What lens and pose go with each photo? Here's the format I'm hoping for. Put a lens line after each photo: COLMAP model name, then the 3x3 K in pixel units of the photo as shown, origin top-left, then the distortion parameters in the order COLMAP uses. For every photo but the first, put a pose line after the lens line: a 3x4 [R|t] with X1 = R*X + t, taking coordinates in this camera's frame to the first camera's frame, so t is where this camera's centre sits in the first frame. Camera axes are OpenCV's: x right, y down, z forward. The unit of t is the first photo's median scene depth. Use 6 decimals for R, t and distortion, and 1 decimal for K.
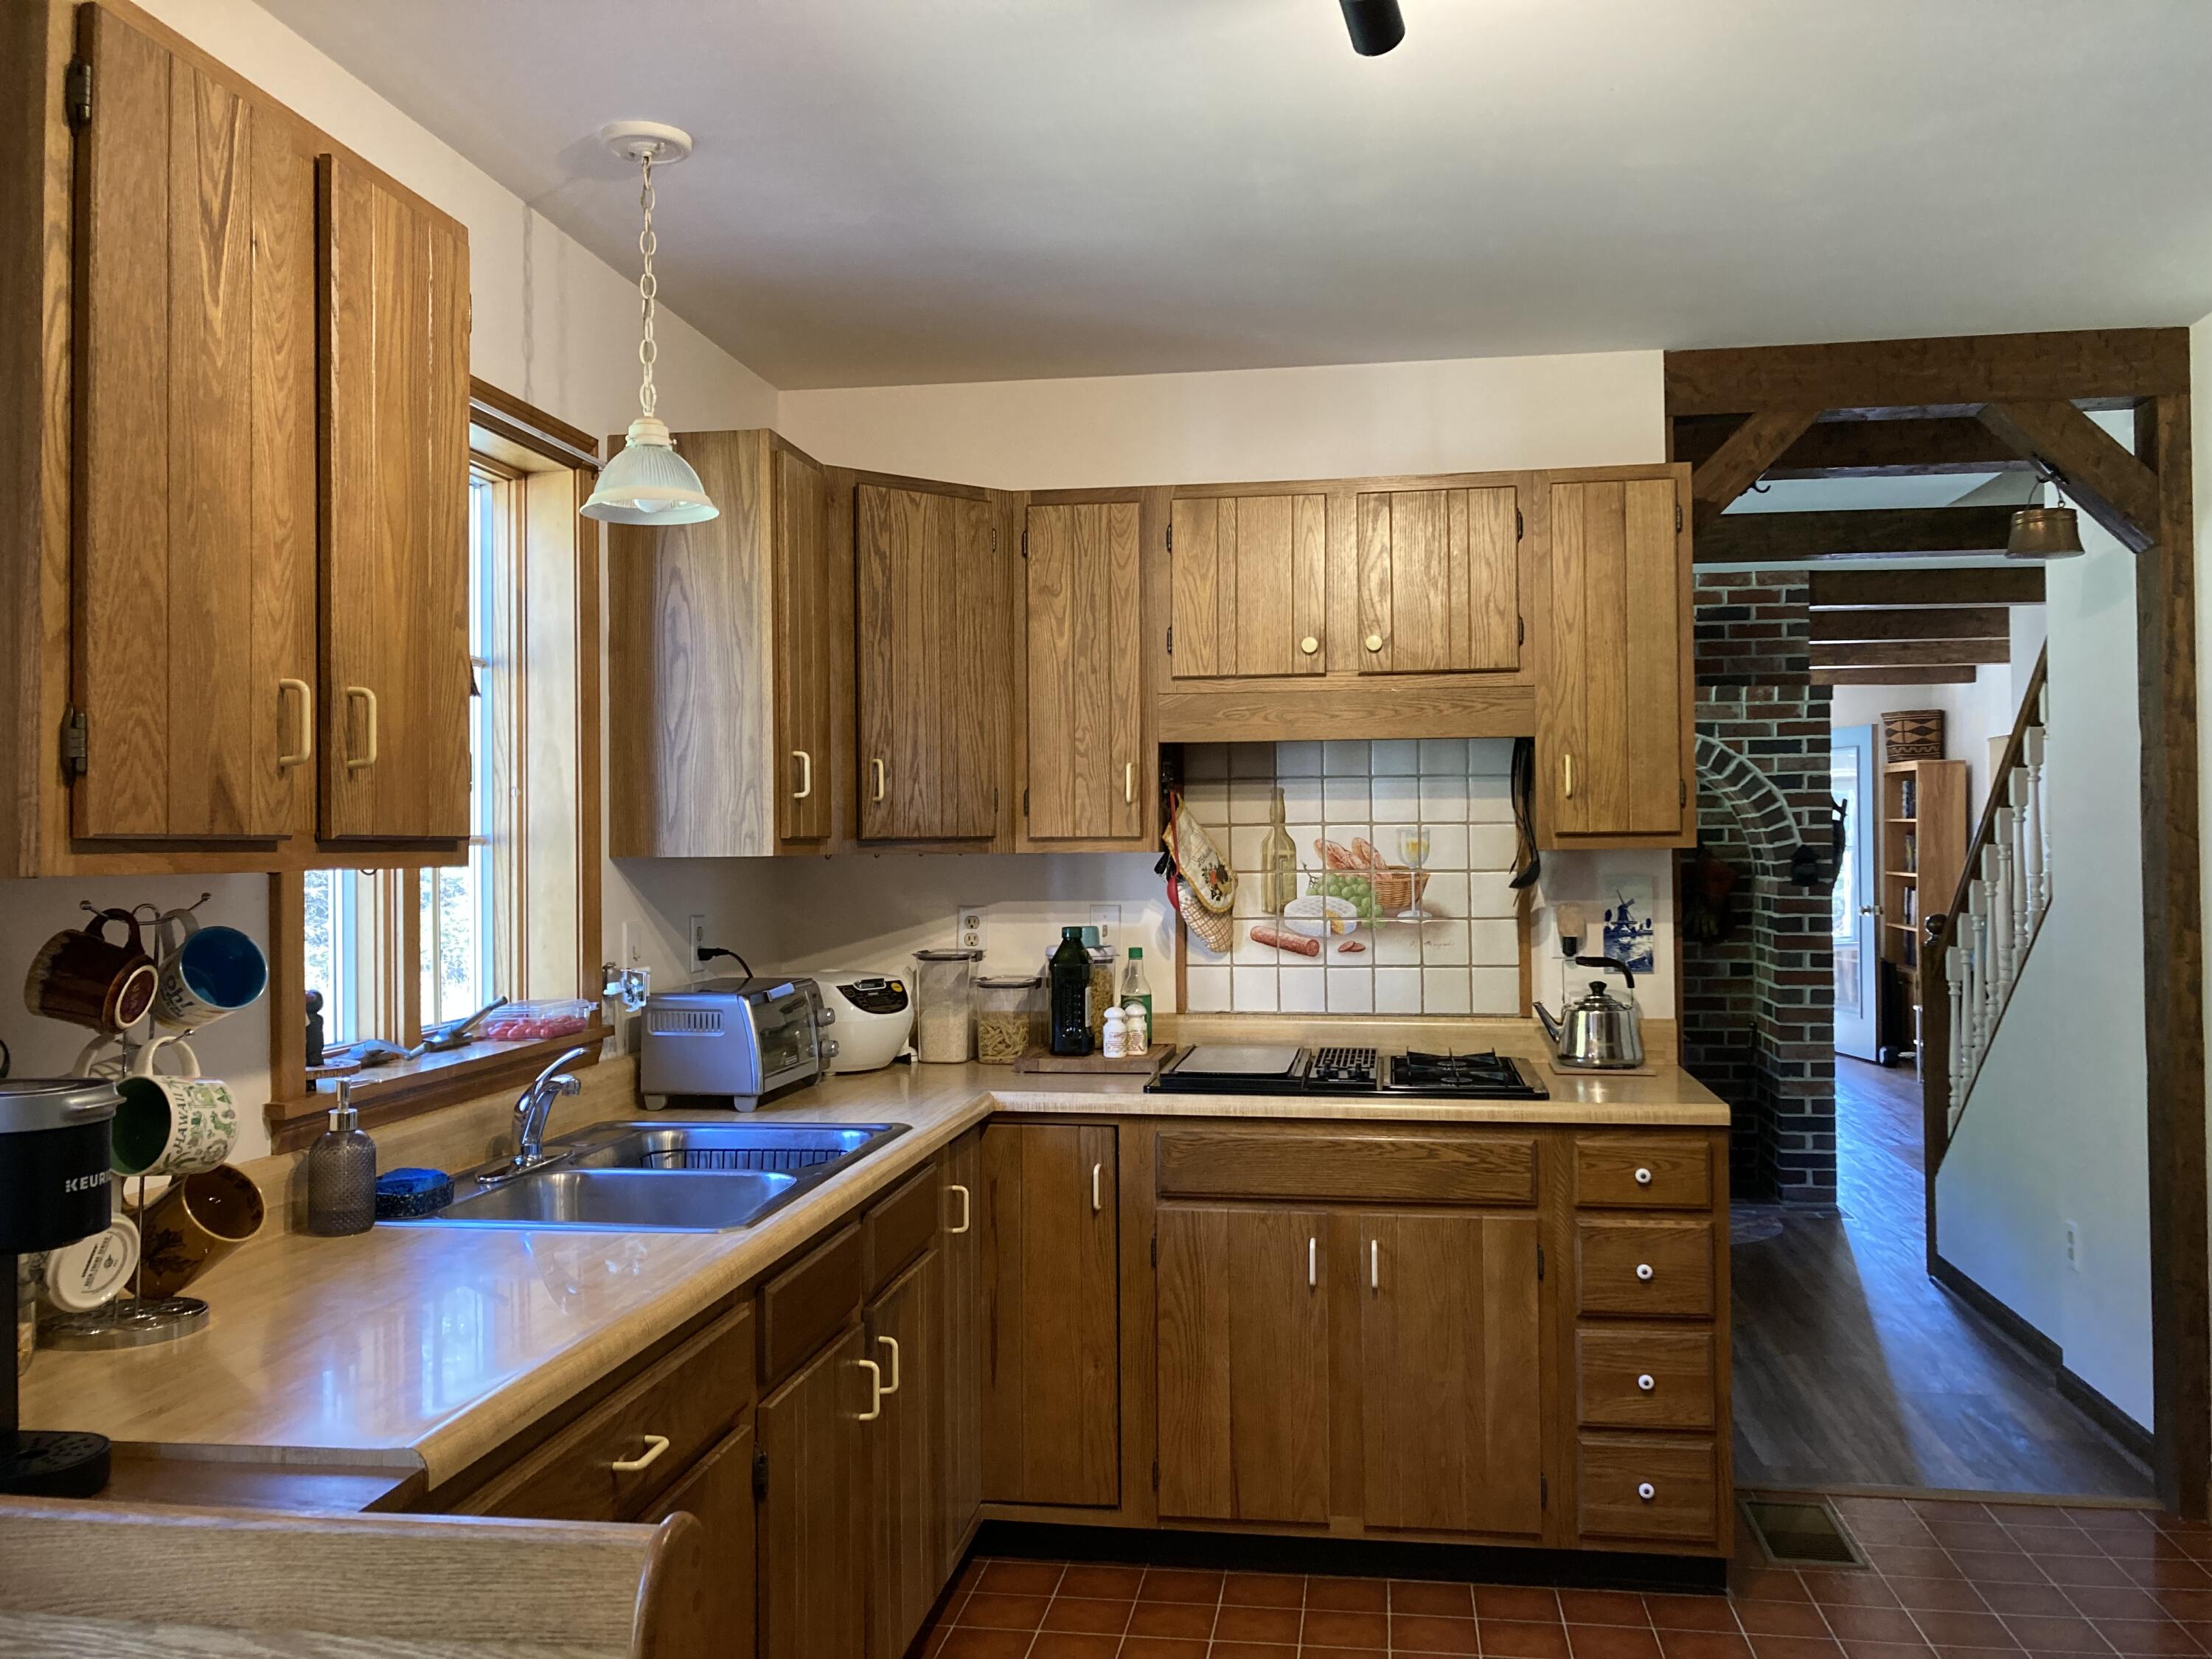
lens RADIAL K [[1814.6, 0, 1112.9], [0, 1814.6, 822.8], [0, 0, 1]] dist [0.006114, -0.002172]
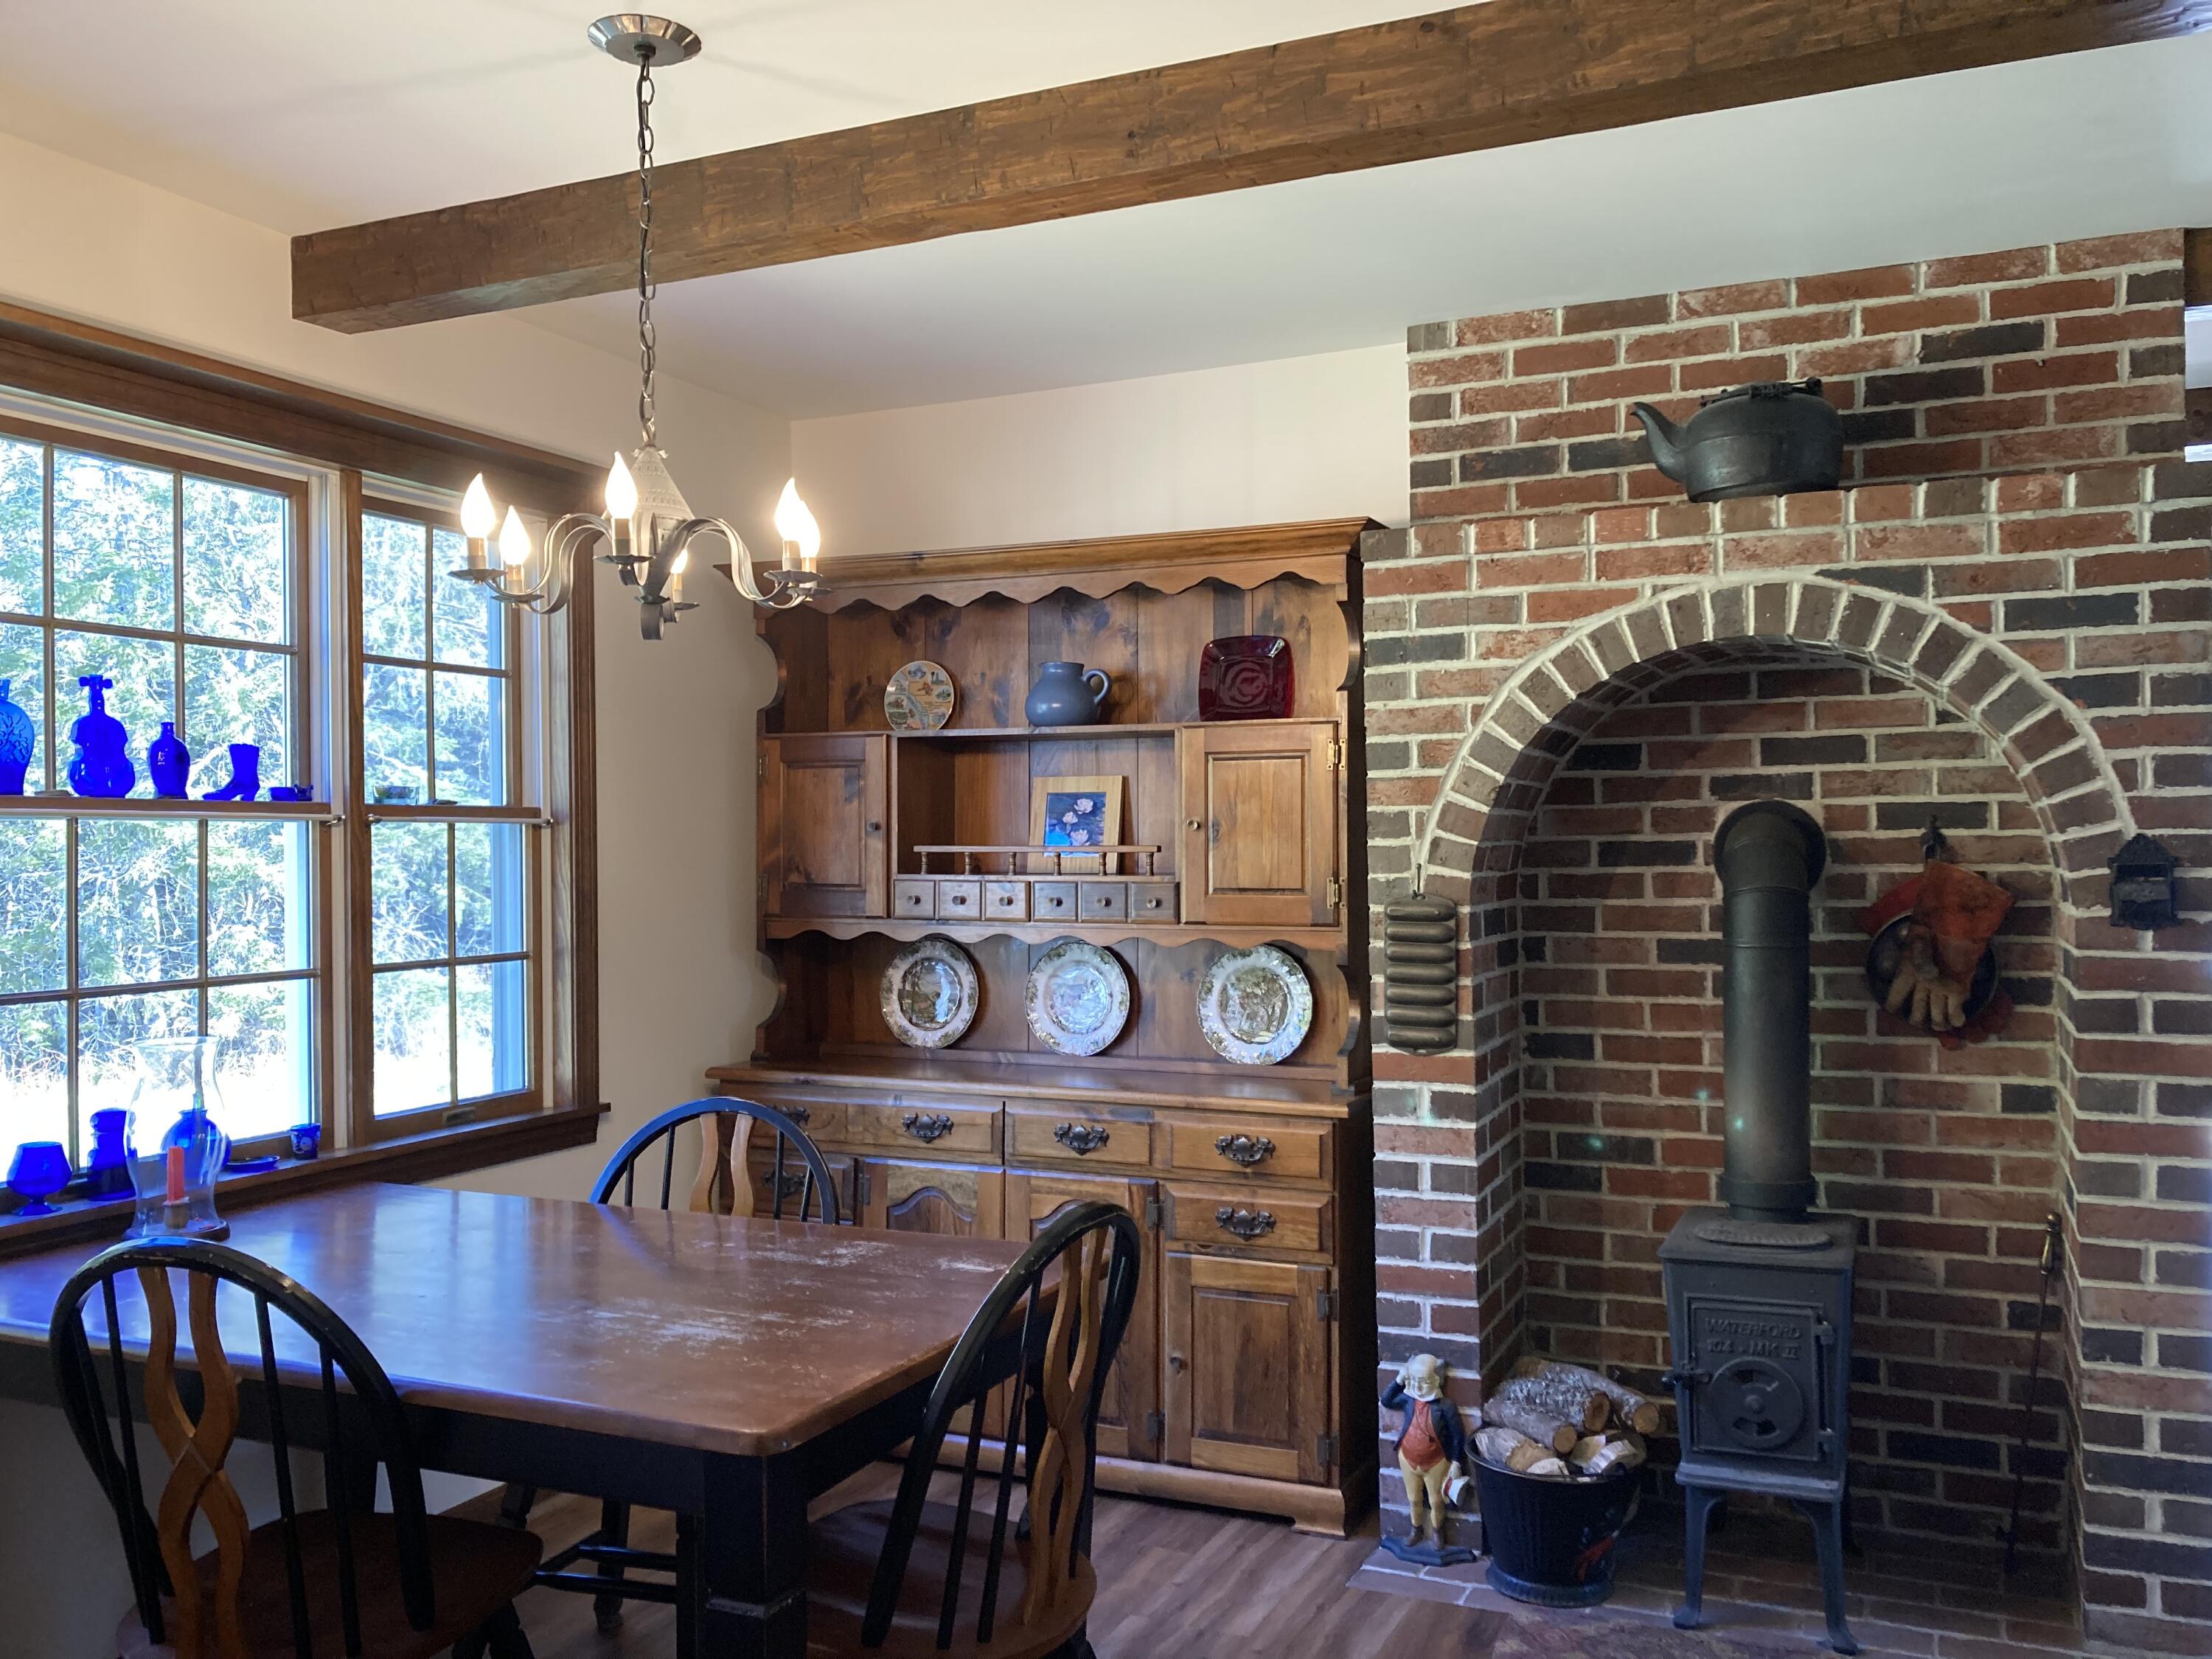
lens RADIAL K [[1814.6, 0, 1098.2], [0, 1814.6, 842.1], [0, 0, 1]] dist [0.006114, -0.002172]
pose [[0.960036, -0.002498, -0.279865, 0.260826], [0.006567, 0.999886, 0.013602, 0.006277], [0.279800, -0.014897, 0.959943, 0.508551]]
